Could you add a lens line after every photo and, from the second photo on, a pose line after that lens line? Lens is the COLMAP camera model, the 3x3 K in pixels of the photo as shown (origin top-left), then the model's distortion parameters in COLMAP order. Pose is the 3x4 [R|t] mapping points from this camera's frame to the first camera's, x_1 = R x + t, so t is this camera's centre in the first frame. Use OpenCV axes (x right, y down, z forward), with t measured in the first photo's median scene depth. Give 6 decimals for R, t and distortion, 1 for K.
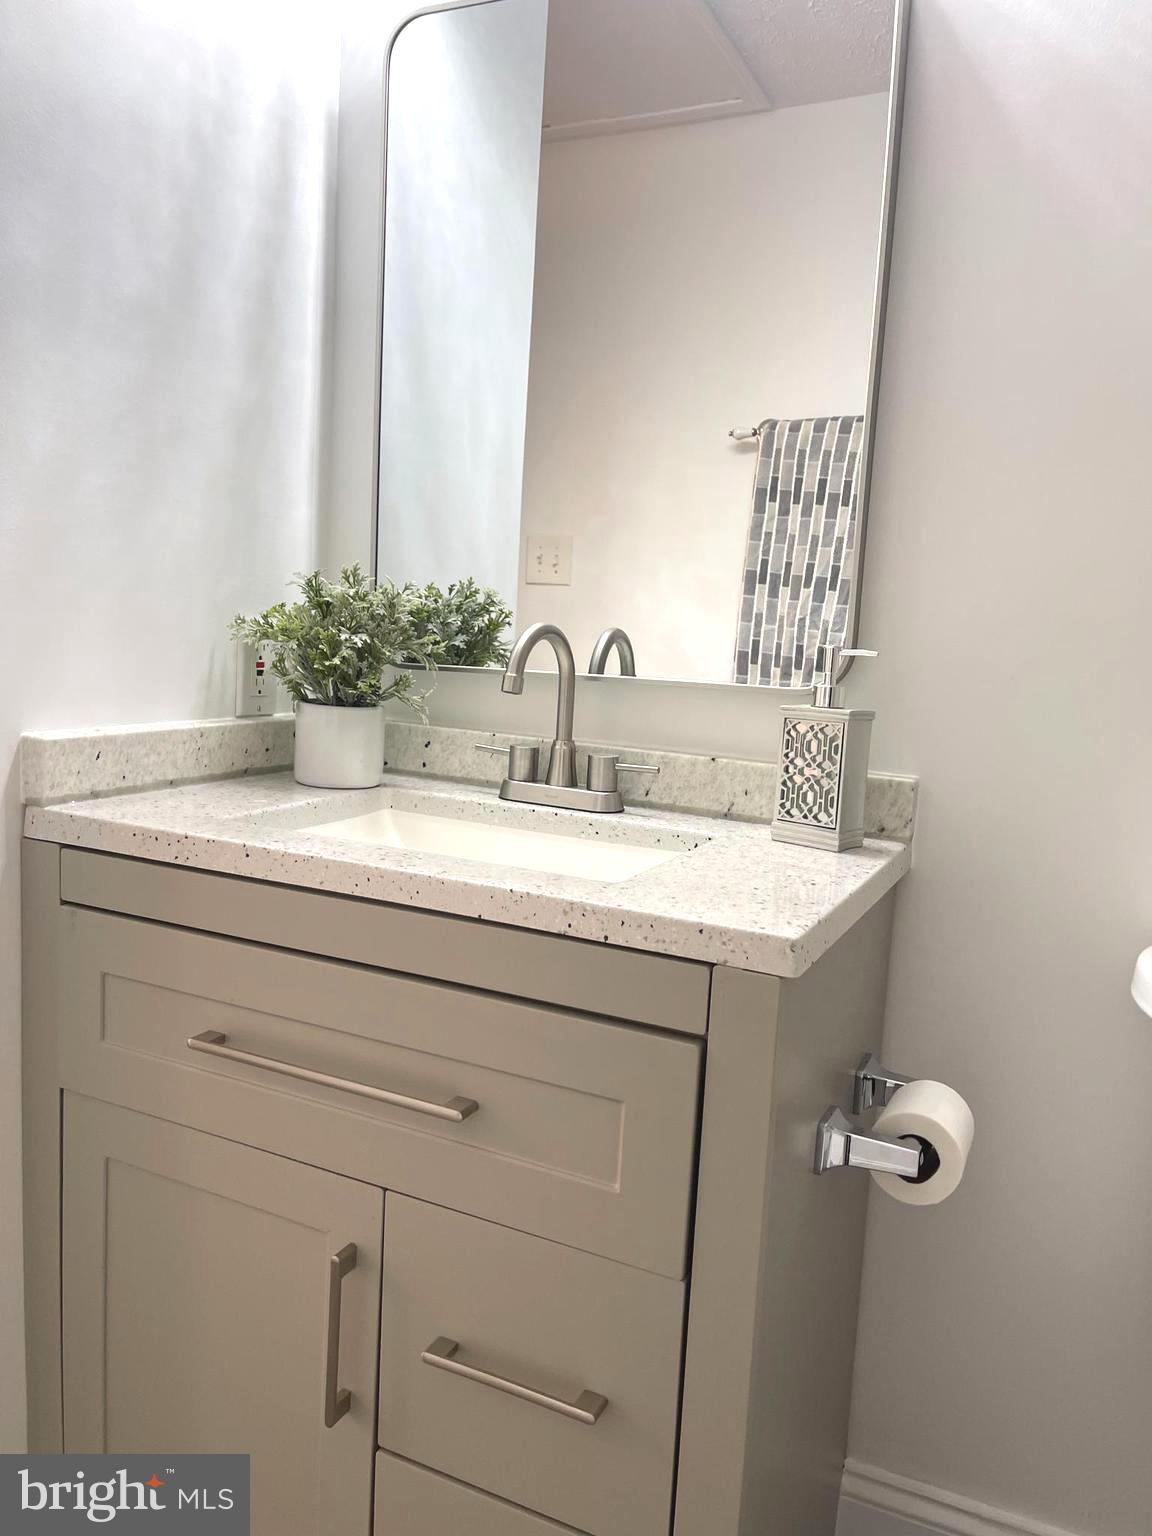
lens RADIAL K [[1159.2, 0, 574.5], [0, 1159.2, 766.9], [0, 0, 1]] dist [0.039013, -0.009674]
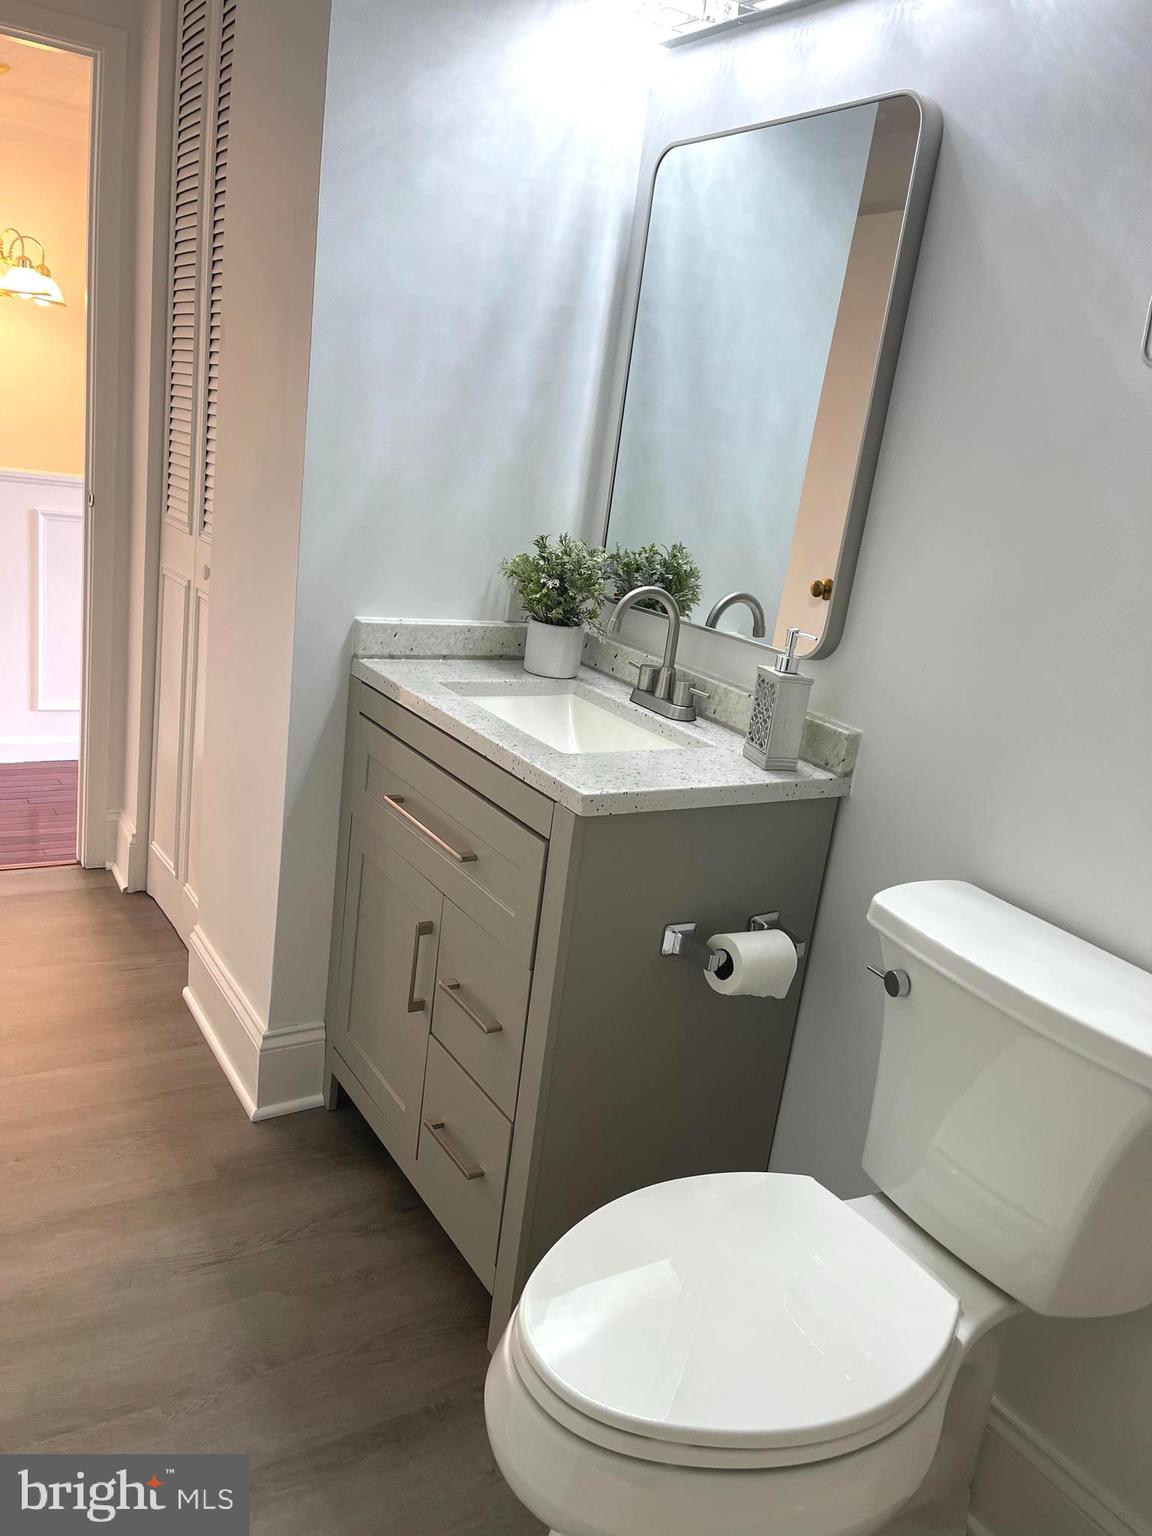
lens RADIAL K [[1159.2, 0, 576.5], [0, 1159.2, 768.4], [0, 0, 1]] dist [0.039013, -0.009674]
pose [[0.845299, 0.194115, -0.497784, 0.658563], [-0.144853, 0.980035, 0.136195, -0.081482], [0.514283, -0.043020, 0.856541, -0.326889]]
